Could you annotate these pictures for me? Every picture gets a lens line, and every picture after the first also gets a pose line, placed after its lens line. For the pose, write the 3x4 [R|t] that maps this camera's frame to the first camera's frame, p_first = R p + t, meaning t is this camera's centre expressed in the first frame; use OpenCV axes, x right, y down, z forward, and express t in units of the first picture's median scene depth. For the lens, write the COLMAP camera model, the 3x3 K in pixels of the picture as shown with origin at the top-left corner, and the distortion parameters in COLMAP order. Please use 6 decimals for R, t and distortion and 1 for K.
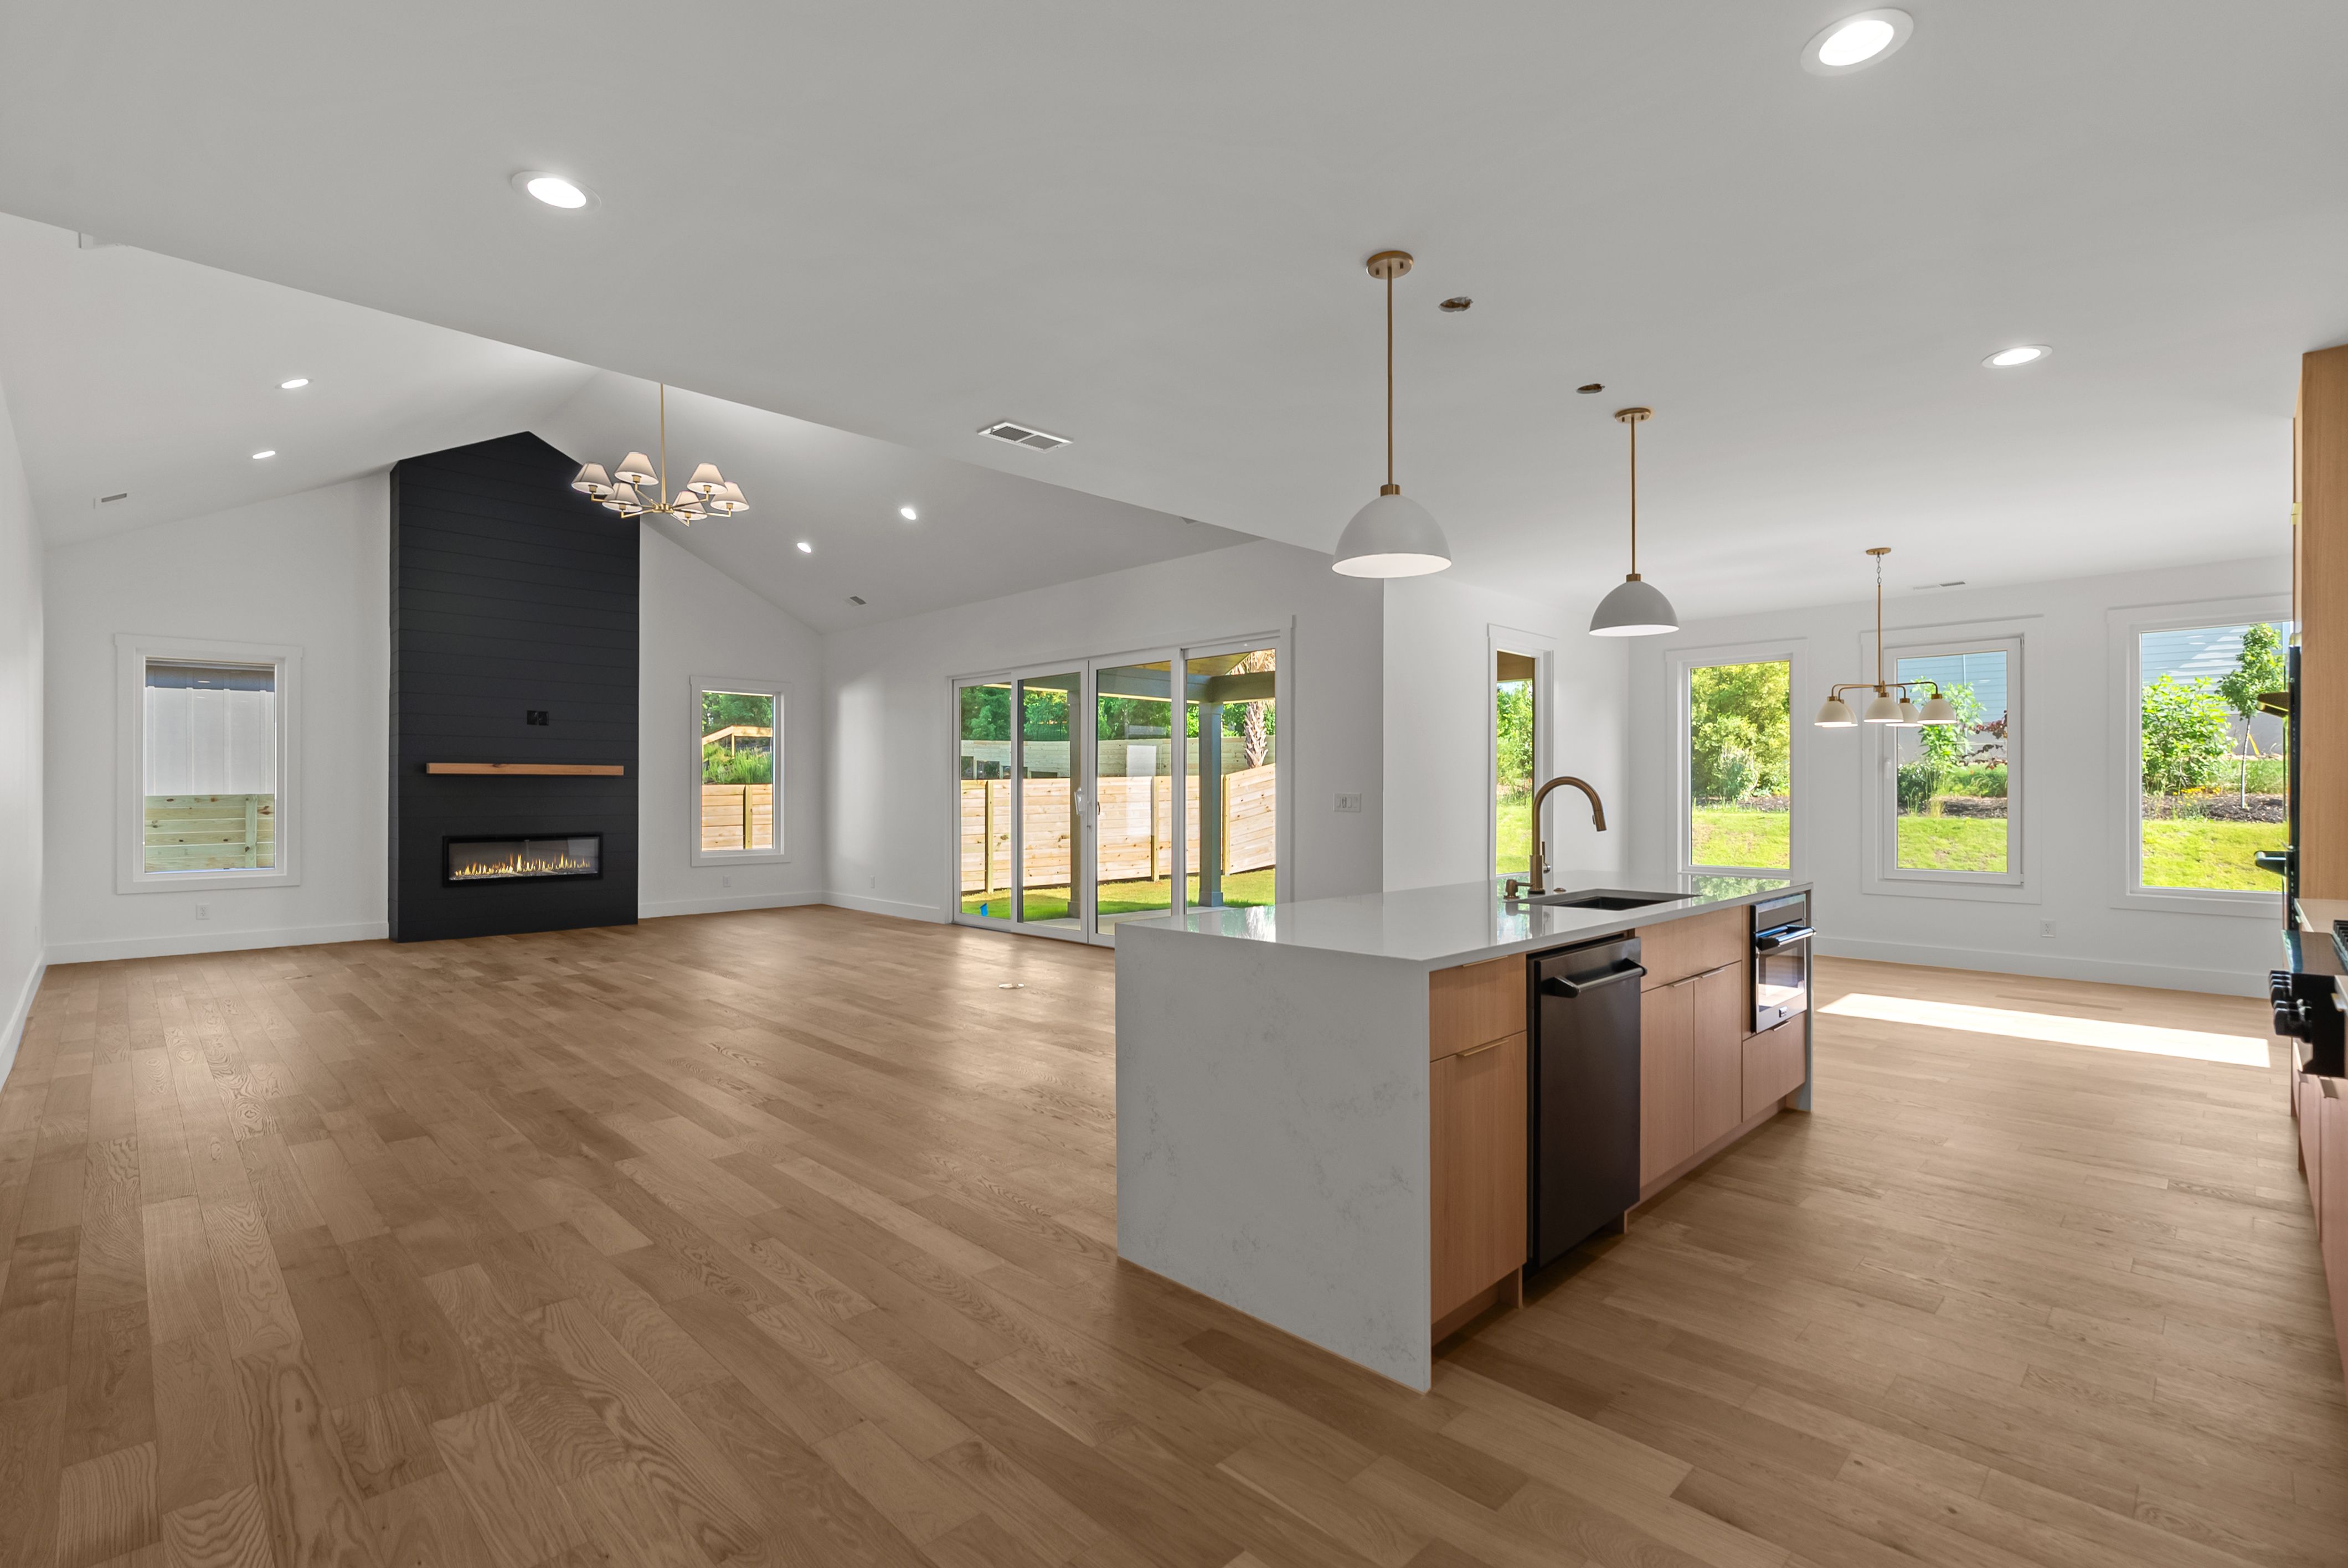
lens RADIAL K [[1070.3, 0, 1185.4], [0, 1070.3, 798.7], [0, 0, 1]] dist [-0.007798, 0.001209]
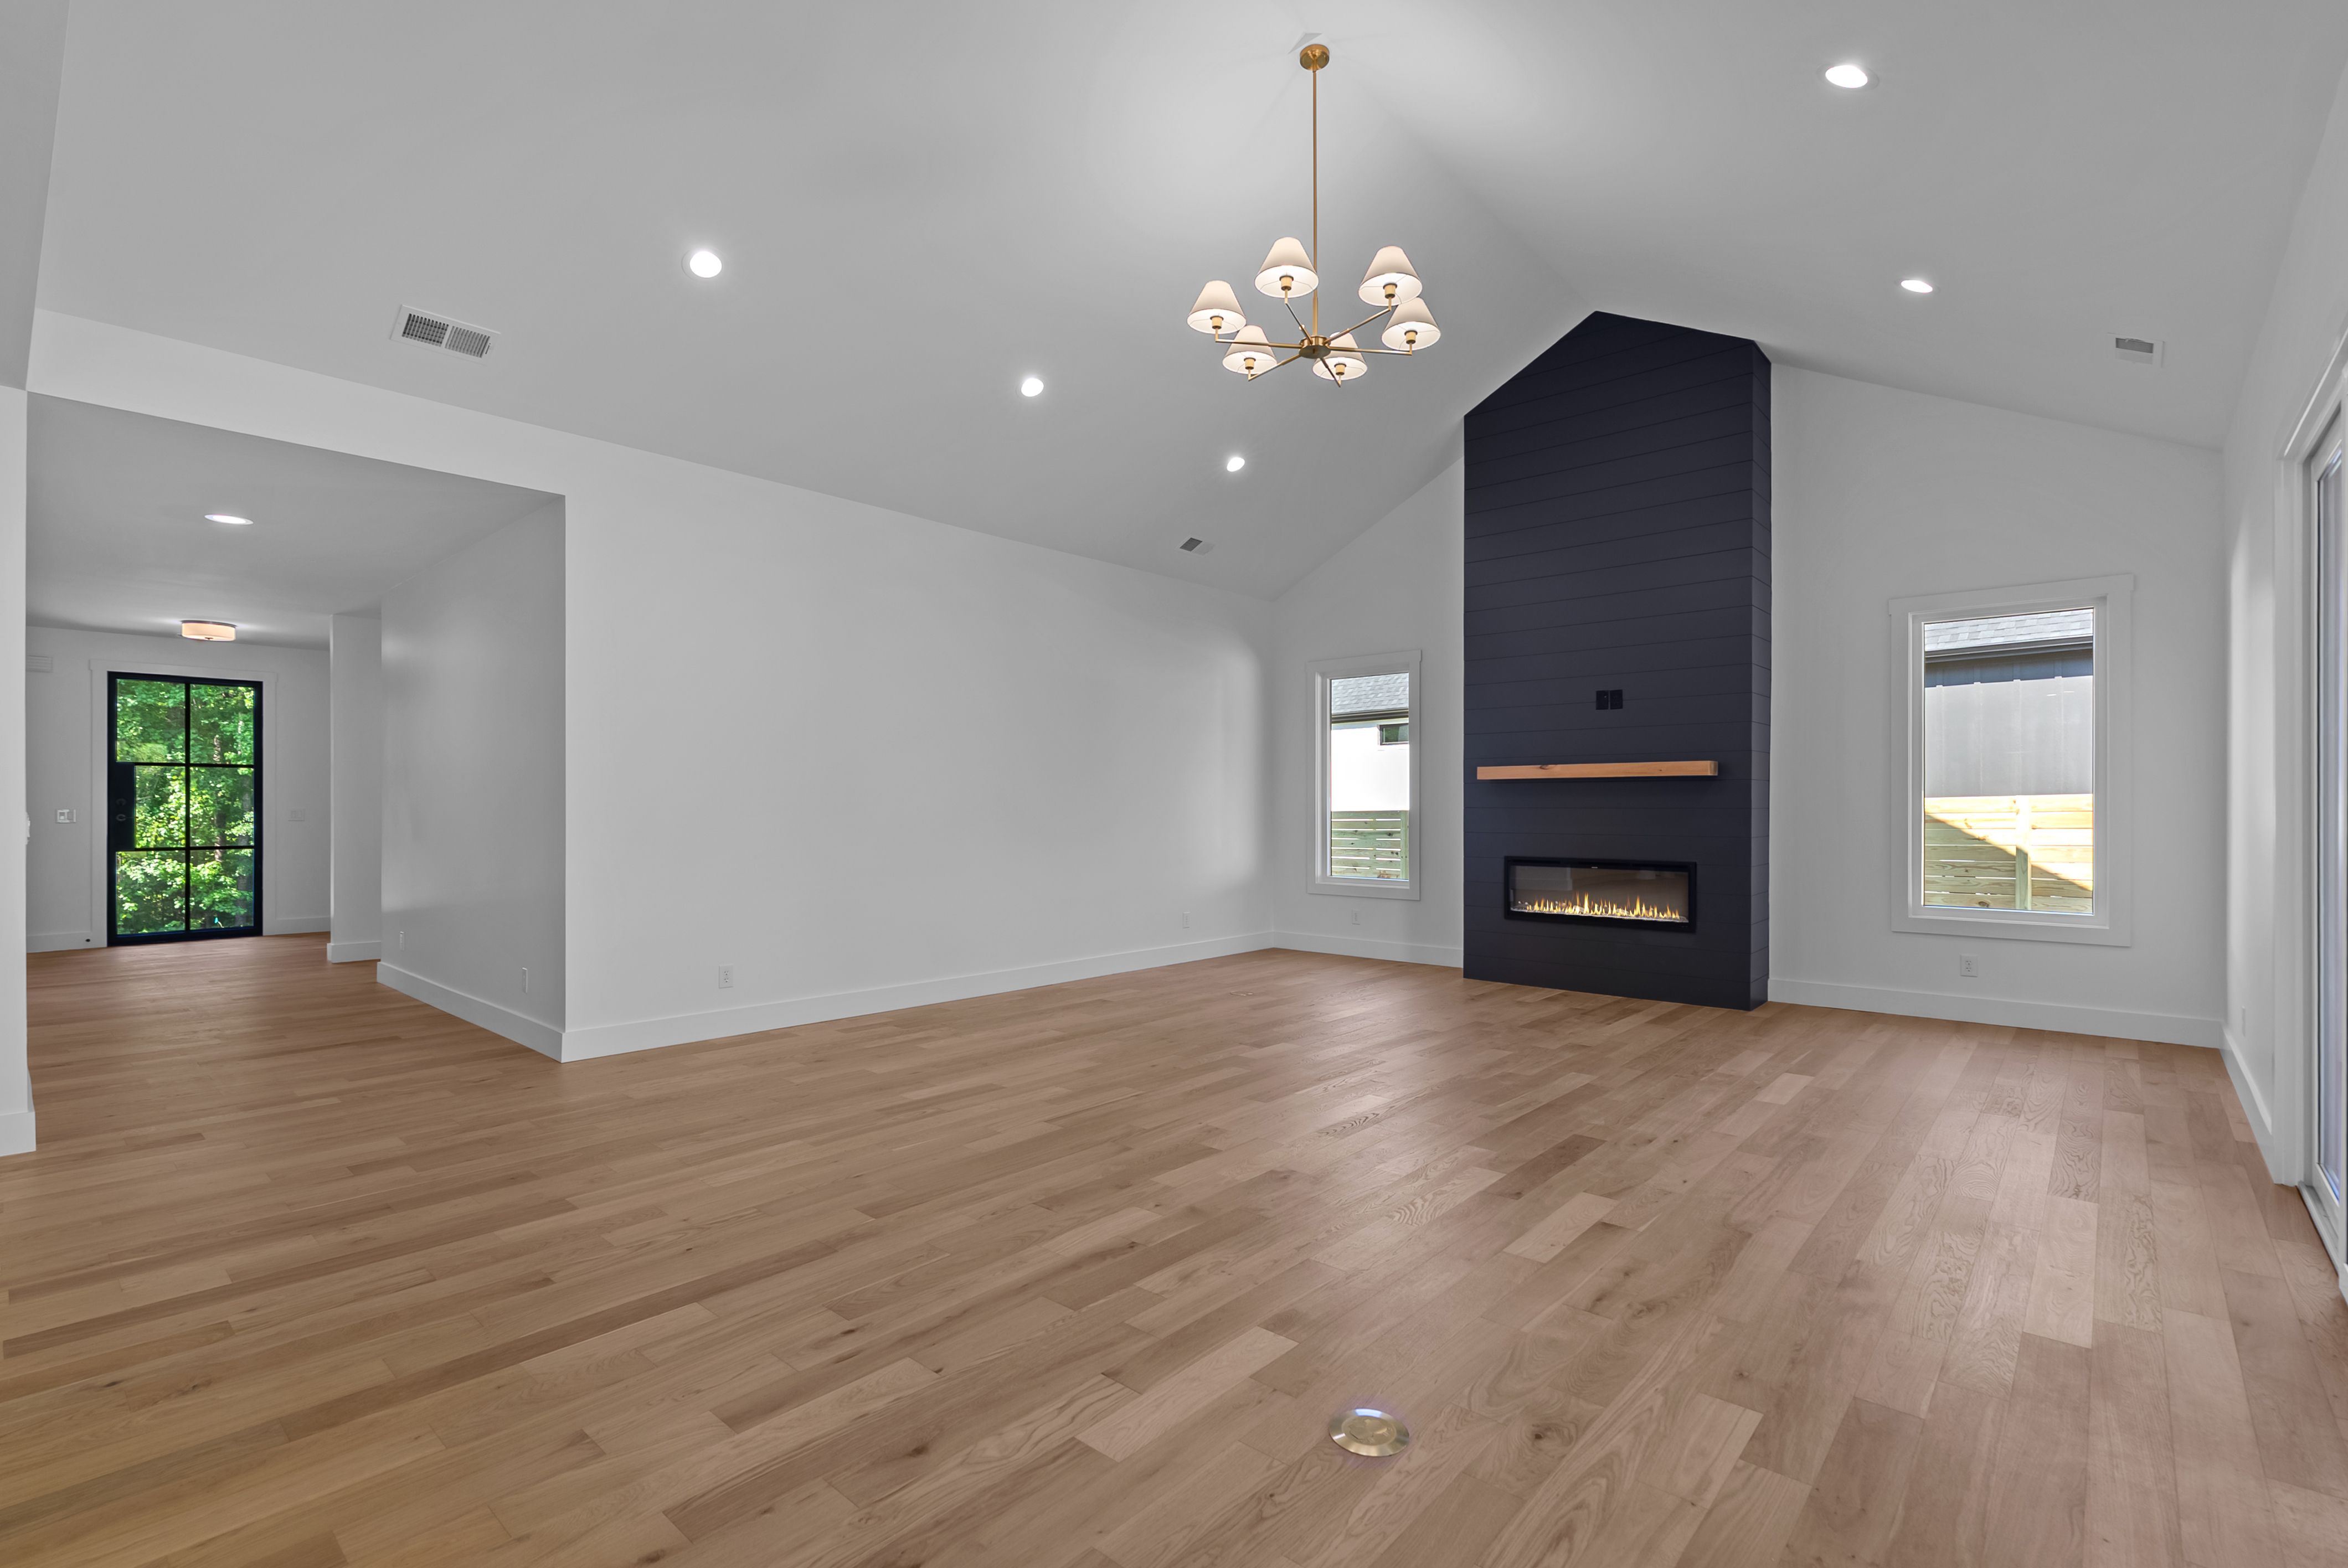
lens RADIAL K [[1070.3, 0, 1185.4], [0, 1070.3, 798.7], [0, 0, 1]] dist [-0.007798, 0.001209]
pose [[0.062812, -0.005480, -0.998010, 0.094694], [-0.006379, 0.999962, -0.005893, -0.002029], [0.998005, 0.006737, 0.062775, 0.635845]]
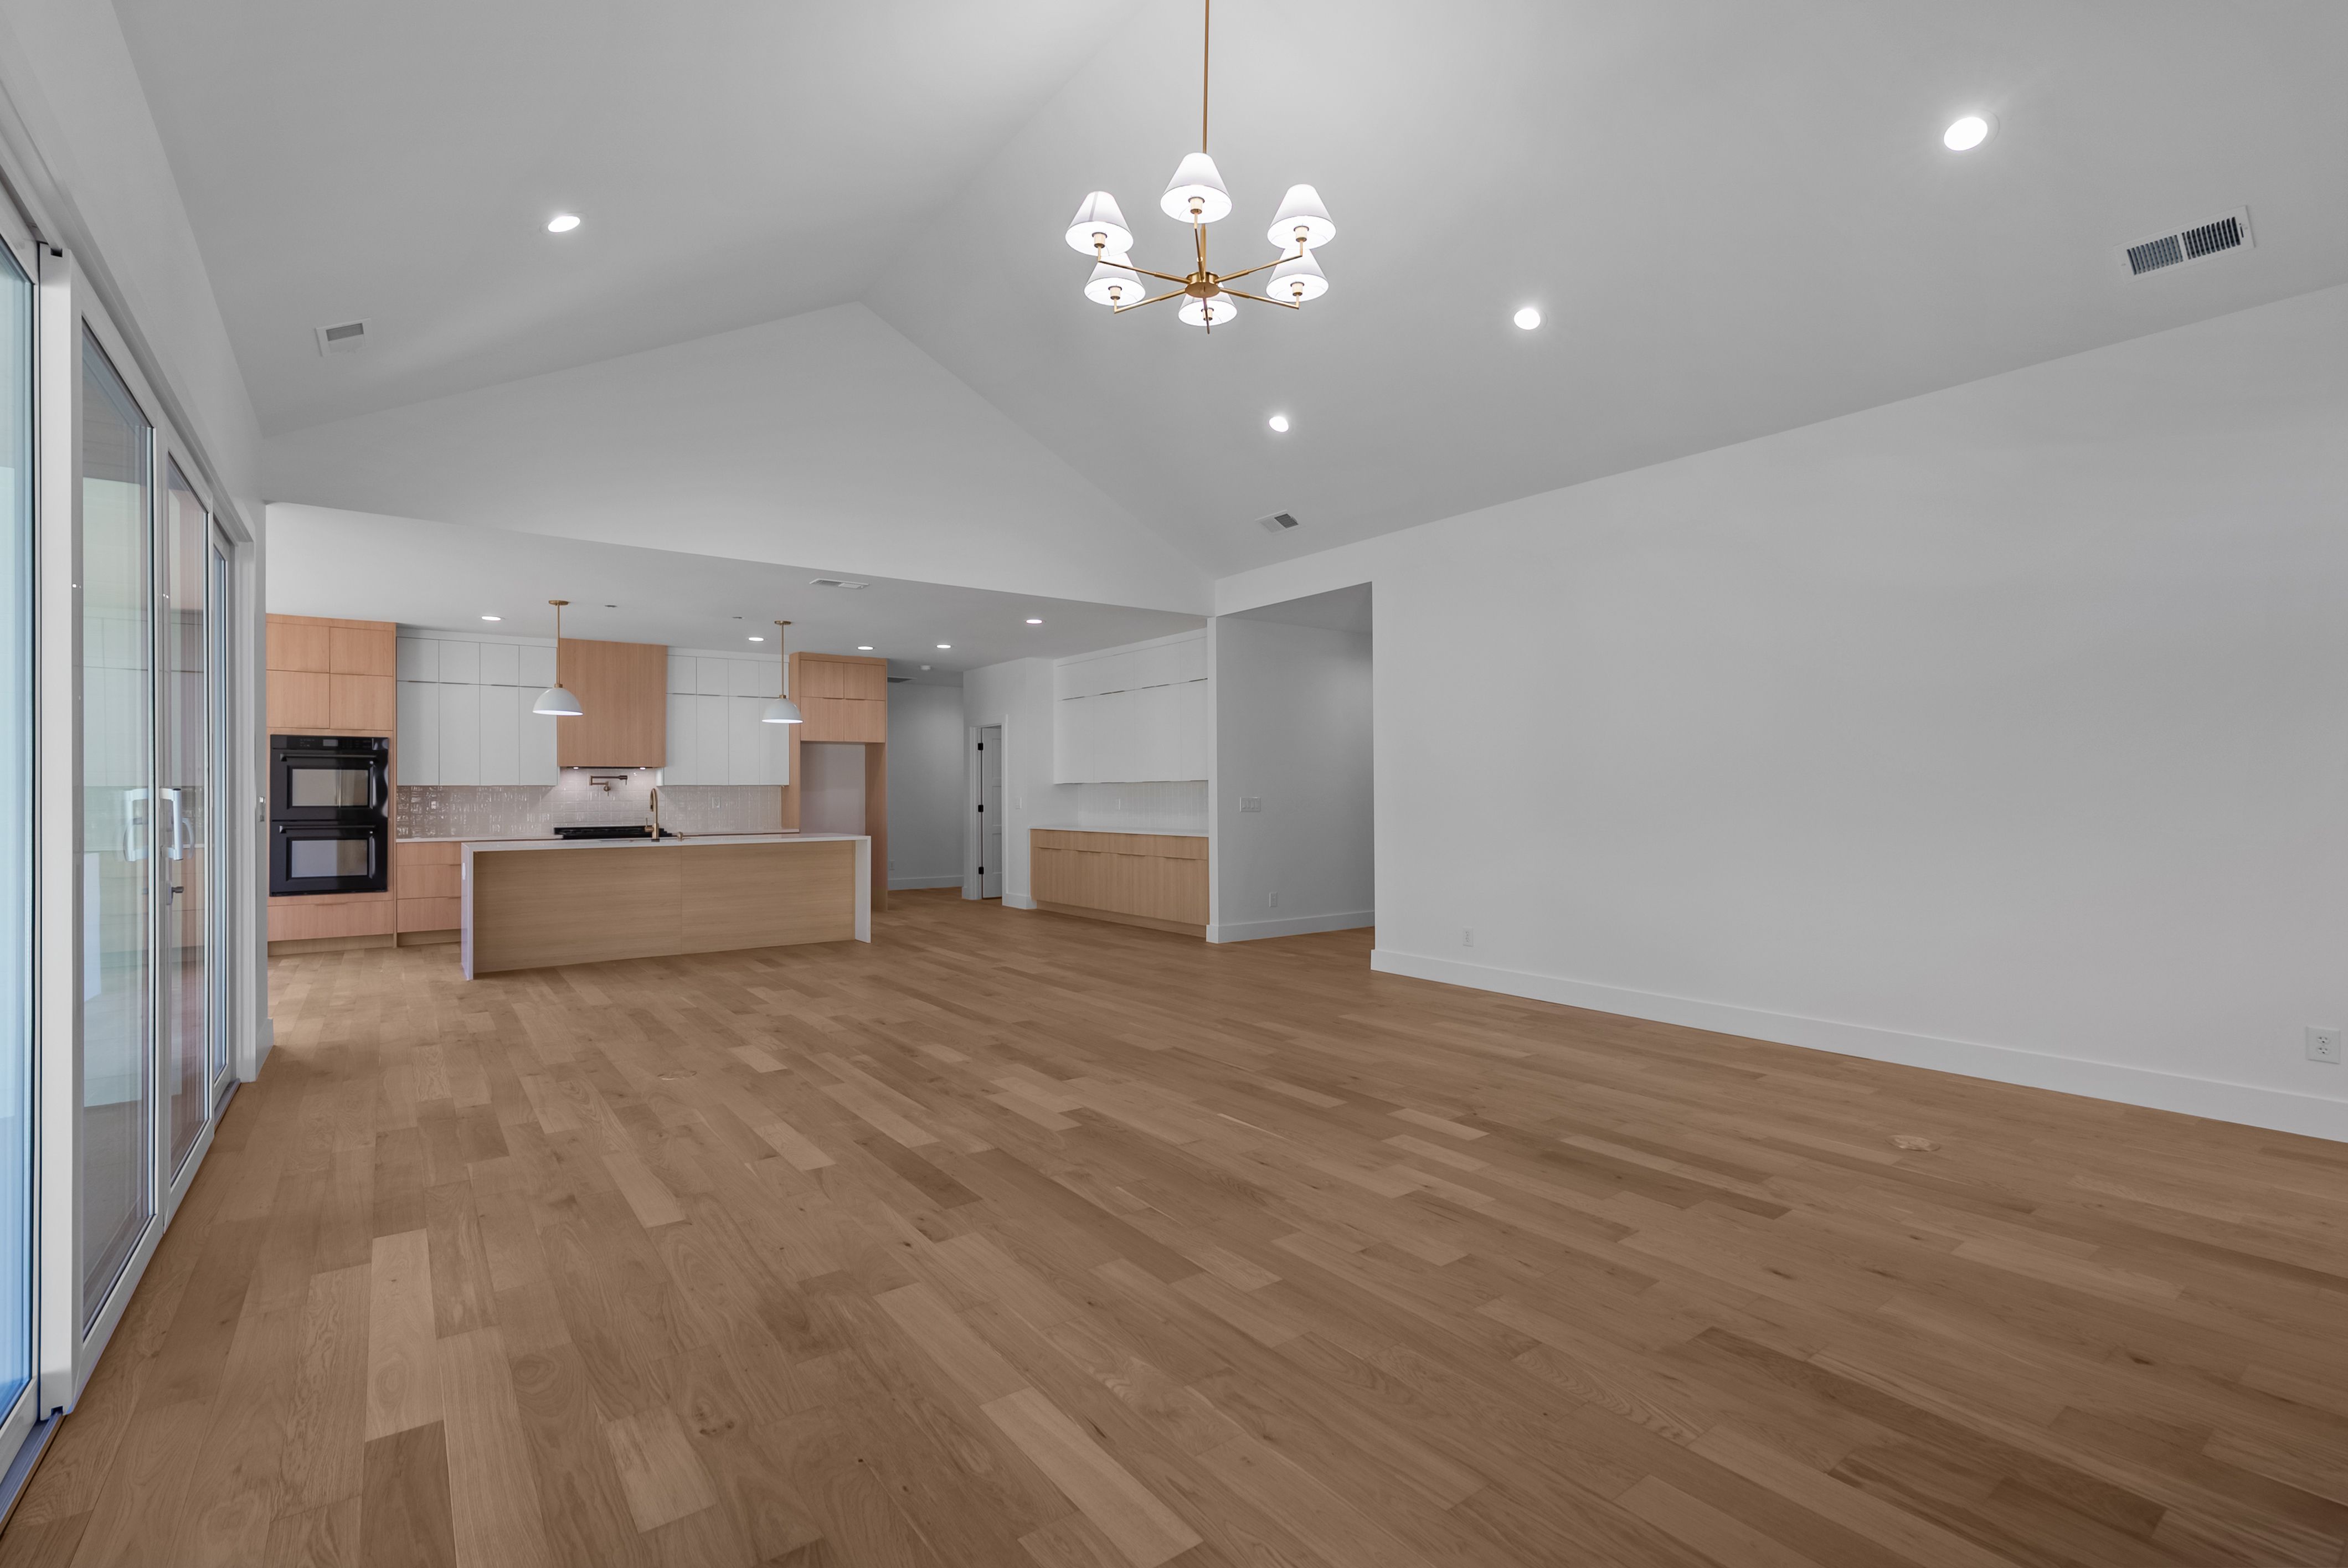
lens RADIAL K [[1056.4, 0, 1183.1], [0, 1056.4, 784.0], [0, 0, 1]] dist [-0.005620, 0.001889]
pose [[-0.989988, 0.006011, 0.141026, -0.399786], [0.005692, 0.999980, -0.002665, -0.006234], [-0.141039, -0.001835, -0.990002, 1.116463]]
